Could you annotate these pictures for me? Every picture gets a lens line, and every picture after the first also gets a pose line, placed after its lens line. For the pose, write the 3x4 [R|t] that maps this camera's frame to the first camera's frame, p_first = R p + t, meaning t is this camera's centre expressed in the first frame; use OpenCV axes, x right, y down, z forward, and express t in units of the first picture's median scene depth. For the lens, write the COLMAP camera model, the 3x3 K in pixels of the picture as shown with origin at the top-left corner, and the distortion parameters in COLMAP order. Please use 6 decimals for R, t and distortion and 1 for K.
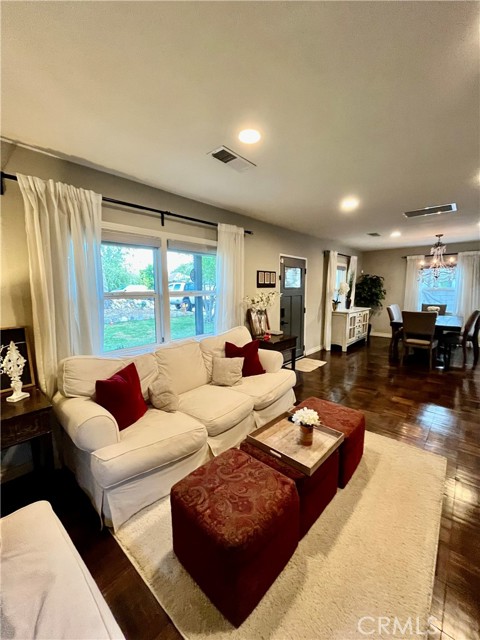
lens RADIAL K [[257.0, 0, 241.9], [0, 257.0, 319.7], [0, 0, 1]] dist [-0.003377, -0.000291]
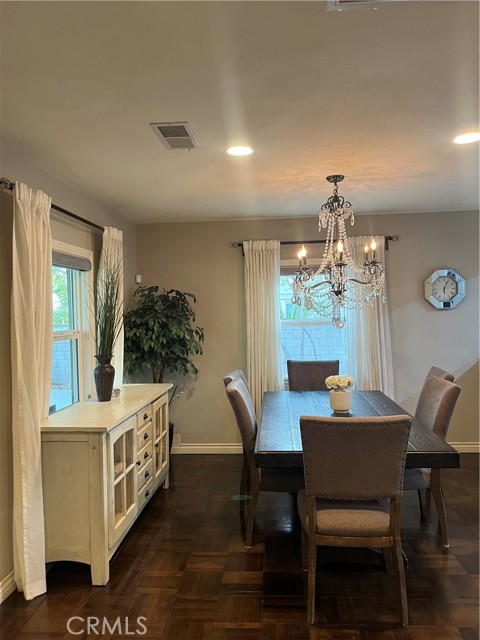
lens RADIAL K [[481.6, 0, 244.2], [0, 481.6, 316.3], [0, 0, 1]] dist [0.065338, -0.085954]
pose [[0.790334, -0.020642, 0.612328, 0.280490], [0.095018, 0.991469, -0.089218, -0.099824], [-0.605263, 0.128695, 0.785554, 0.637505]]
